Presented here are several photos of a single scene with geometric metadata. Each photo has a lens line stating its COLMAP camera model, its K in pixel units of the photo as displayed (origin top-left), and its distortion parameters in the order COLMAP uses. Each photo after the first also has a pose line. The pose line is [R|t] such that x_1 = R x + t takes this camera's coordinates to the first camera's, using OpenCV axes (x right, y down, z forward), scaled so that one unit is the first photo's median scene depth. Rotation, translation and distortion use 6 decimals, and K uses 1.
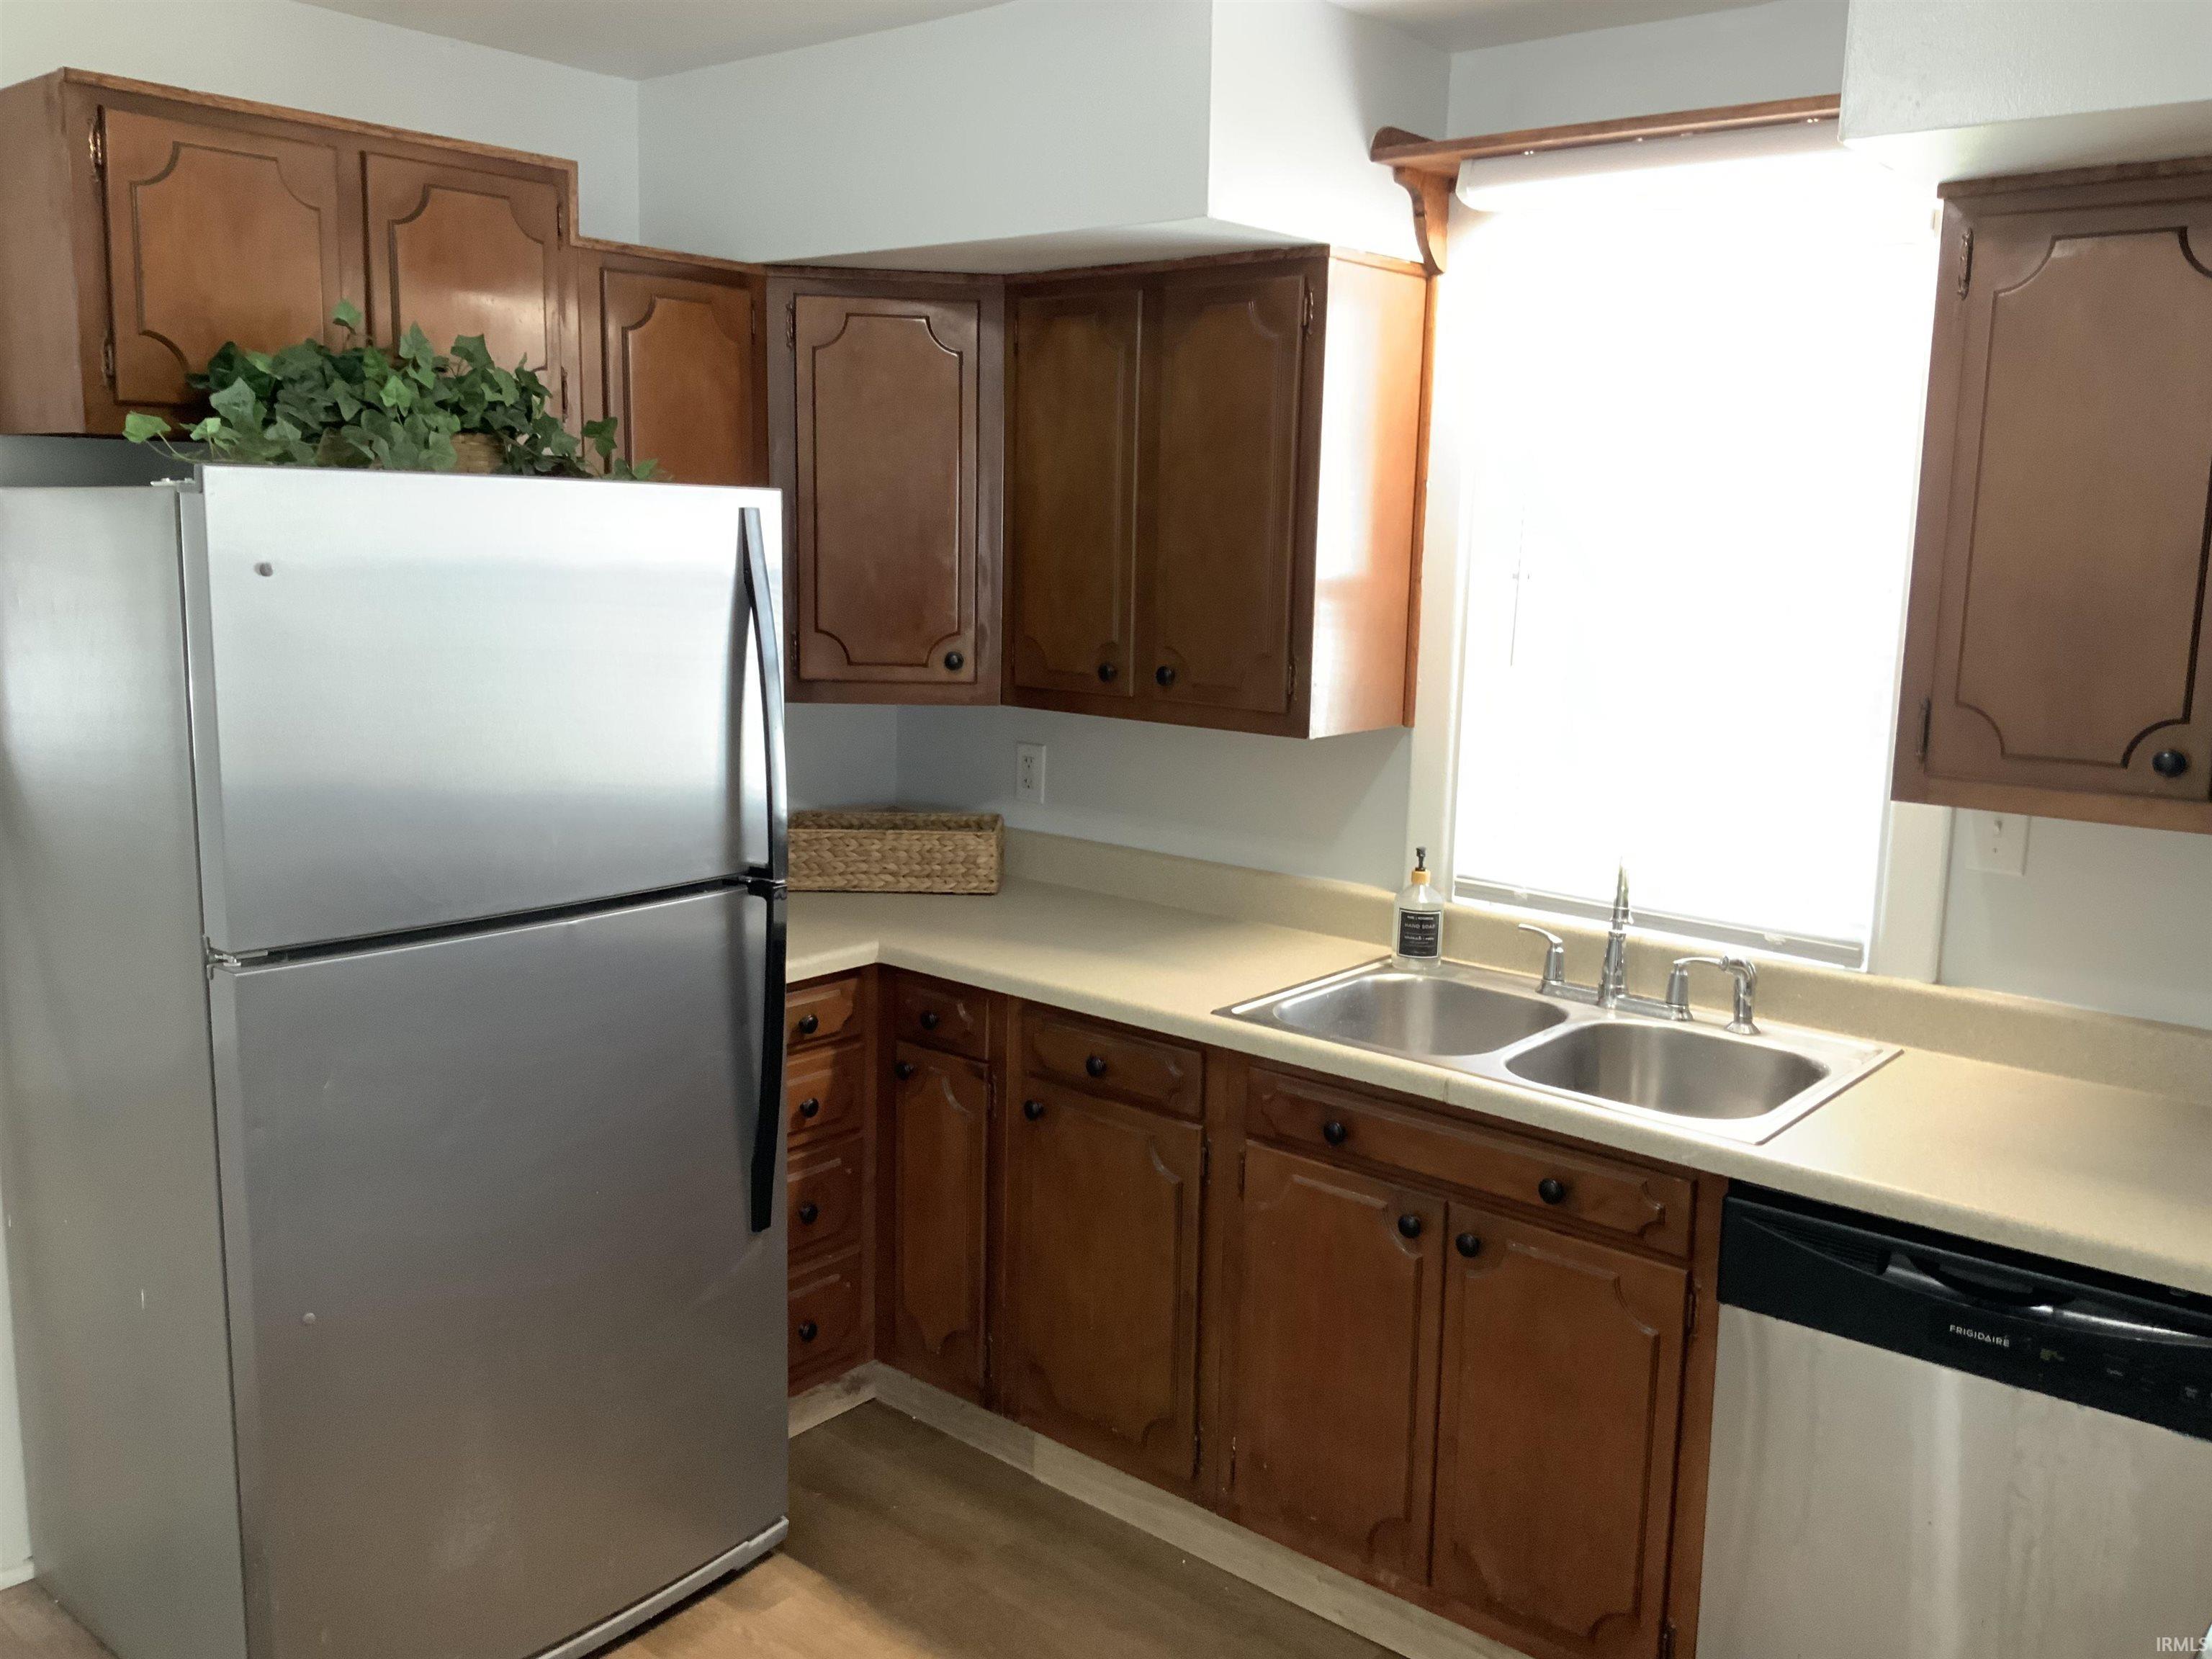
lens RADIAL K [[1850.5, 0, 1116.7], [0, 1850.5, 827.2], [0, 0, 1]] dist [0.094475, -0.174814]
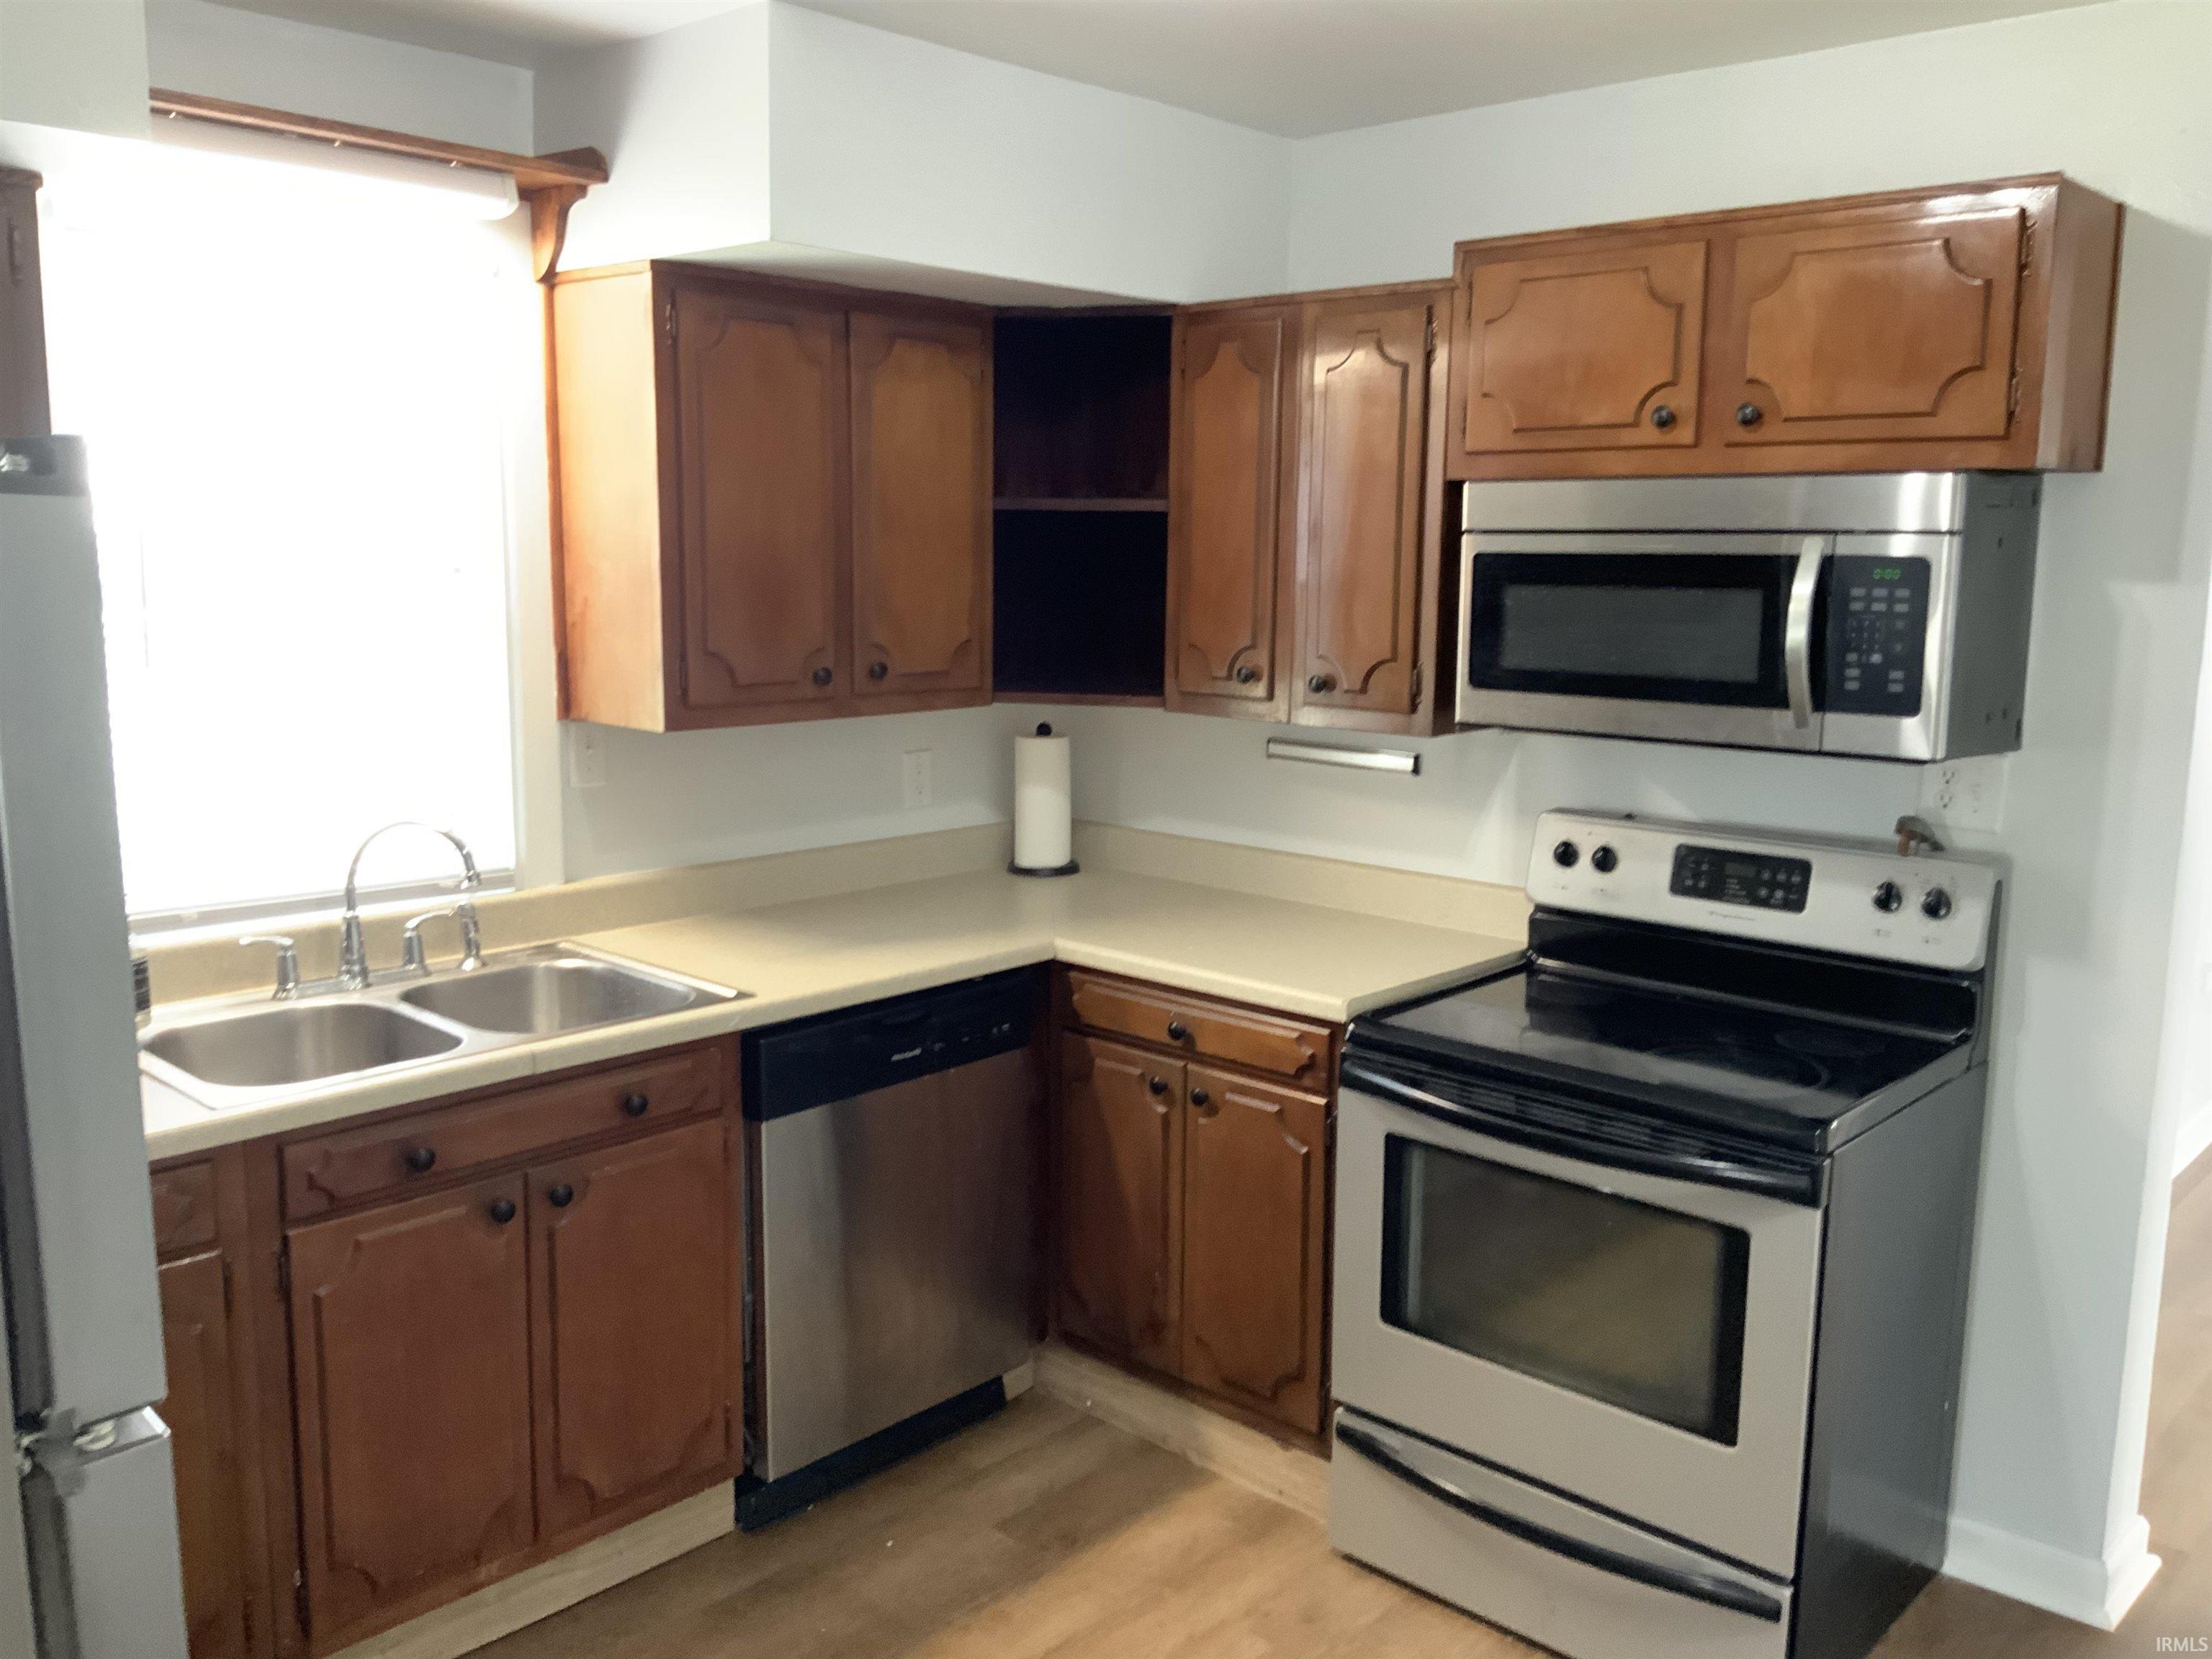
lens RADIAL K [[1850.5, 0, 1116.8], [0, 1850.5, 824.0], [0, 0, 1]] dist [0.094475, -0.174814]
pose [[0.011458, -0.169960, 0.985384, -0.776377], [0.147183, 0.975002, 0.166458, -0.108090], [-0.989043, 0.143124, 0.036187, 0.577444]]
